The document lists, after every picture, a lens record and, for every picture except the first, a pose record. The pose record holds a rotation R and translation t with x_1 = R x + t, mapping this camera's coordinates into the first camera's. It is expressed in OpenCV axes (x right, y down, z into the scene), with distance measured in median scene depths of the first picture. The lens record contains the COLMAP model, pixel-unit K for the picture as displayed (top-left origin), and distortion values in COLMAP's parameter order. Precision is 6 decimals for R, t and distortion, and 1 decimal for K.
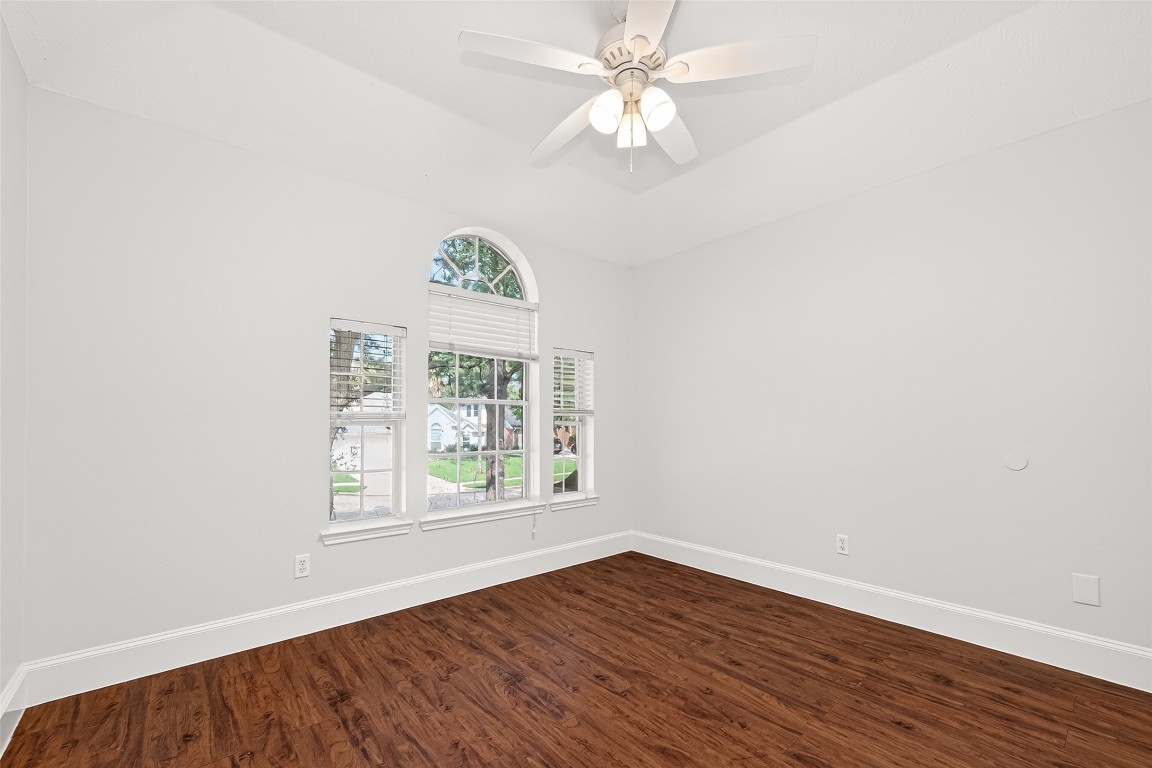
lens RADIAL K [[481.5, 0, 569.7], [0, 481.5, 414.9], [0, 0, 1]] dist [0.004506, 0.000013]
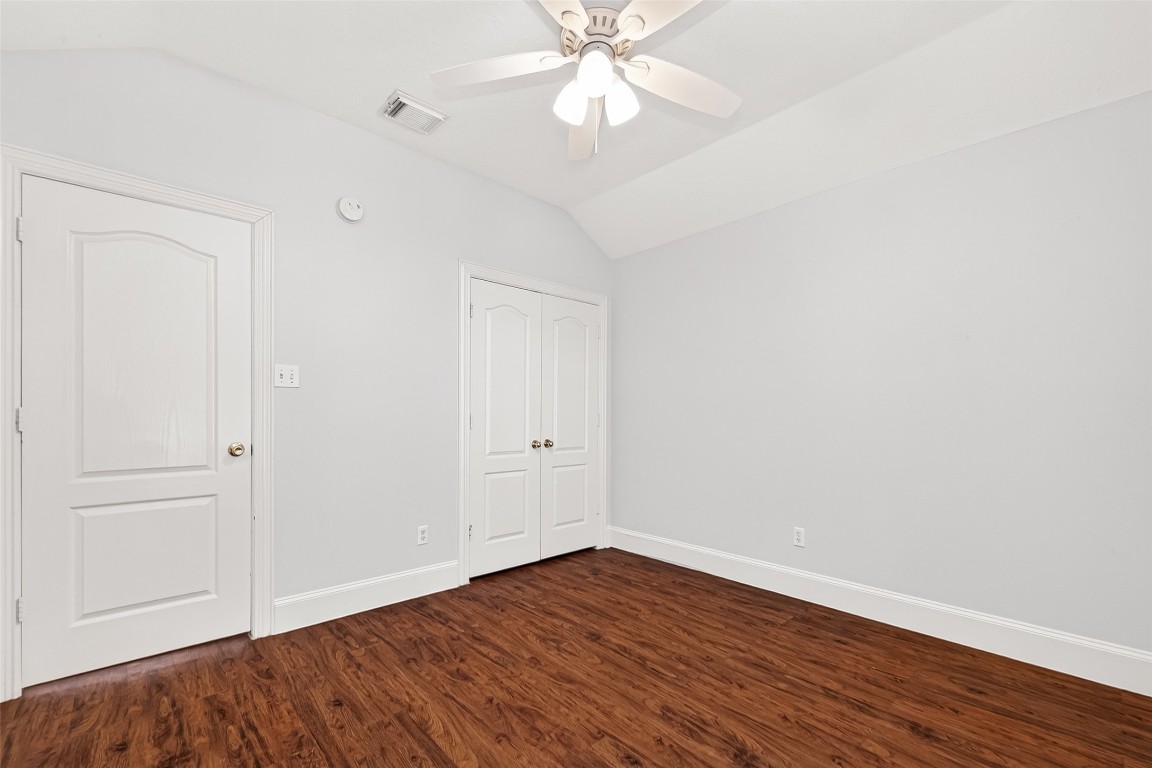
lens RADIAL K [[490.4, 0, 562.5], [0, 490.4, 409.3], [0, 0, 1]] dist [0.002861, -0.000216]
pose [[-0.999584, -0.005230, -0.028346, 0.197397], [-0.004538, 0.999691, -0.024434, 0.021294], [0.028465, -0.024296, -0.999299, 1.783387]]
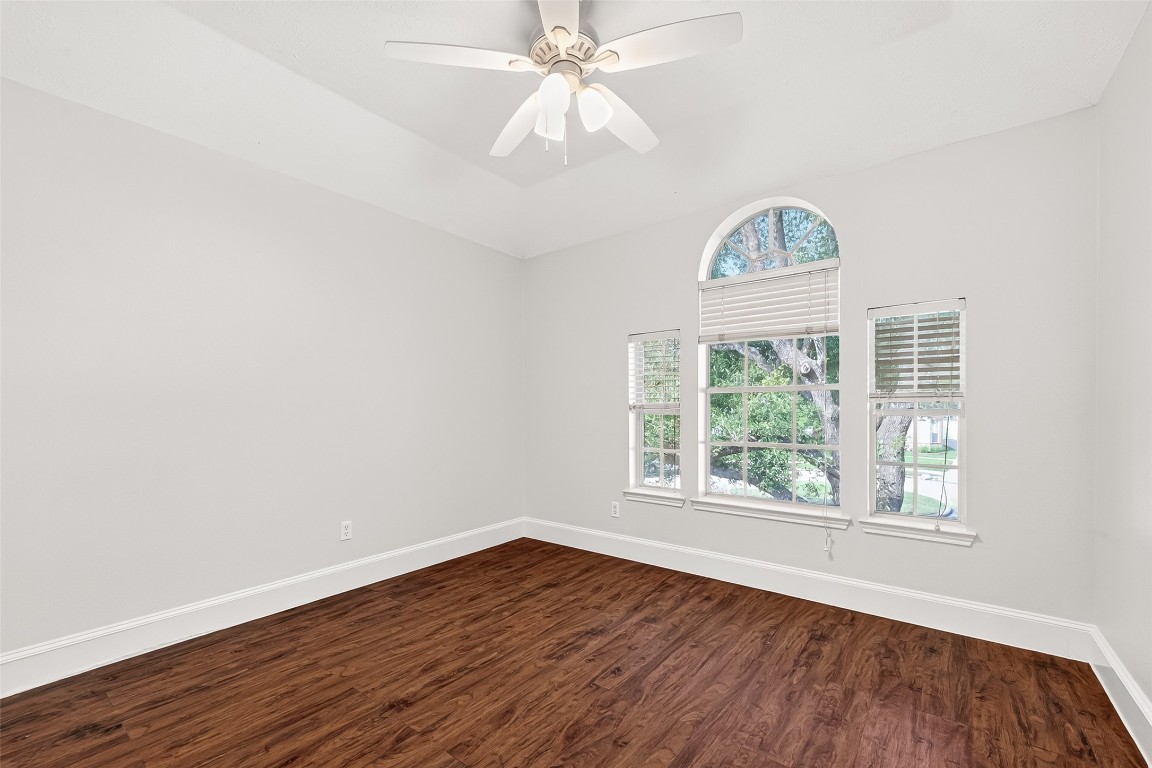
lens RADIAL K [[478.2, 0, 587.0], [0, 478.2, 415.1], [0, 0, 1]] dist [0.010074, -0.000421]
pose [[0.214928, 0.015658, -0.976504, 1.016765], [0.018118, 0.999635, 0.020016, -0.003513], [0.976462, -0.021994, 0.214566, 0.745281]]
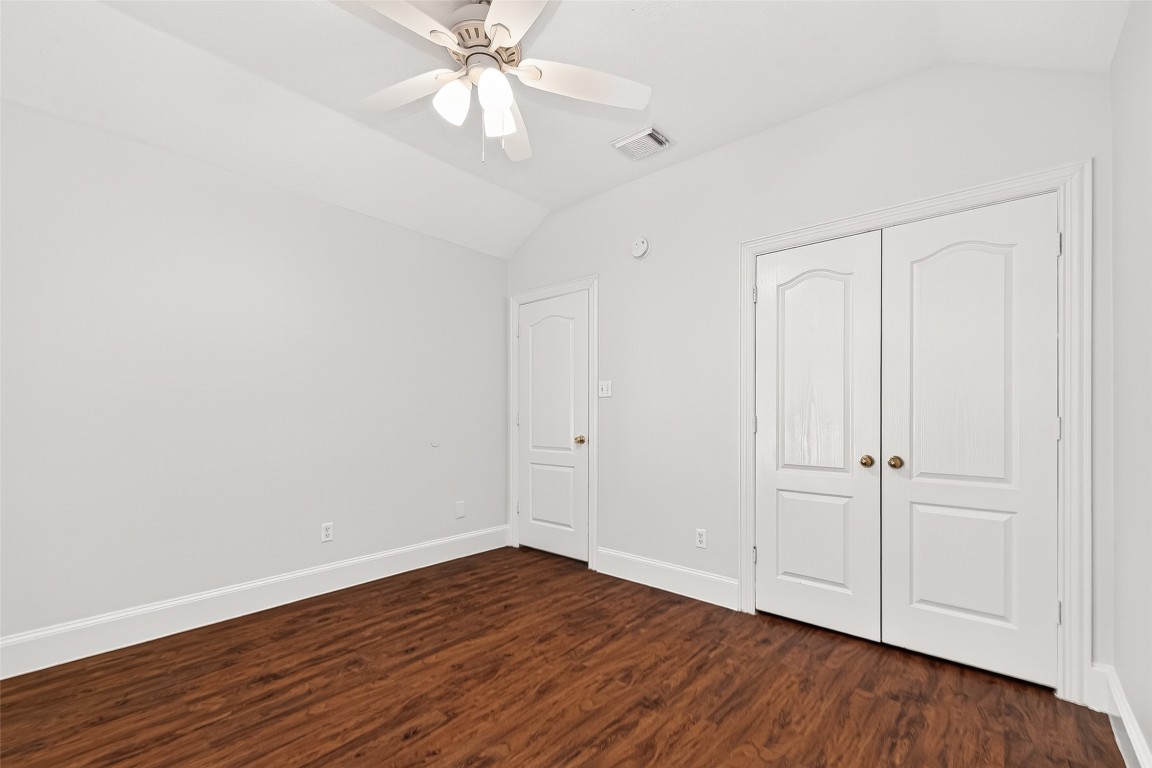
lens RADIAL K [[478.2, 0, 587.0], [0, 478.2, 415.1], [0, 0, 1]] dist [0.010074, -0.000421]
pose [[-0.160157, 0.002720, 0.987088, -0.781589], [-0.017098, 0.999839, -0.005530, 0.011966], [-0.986944, -0.017763, -0.160084, 0.853974]]
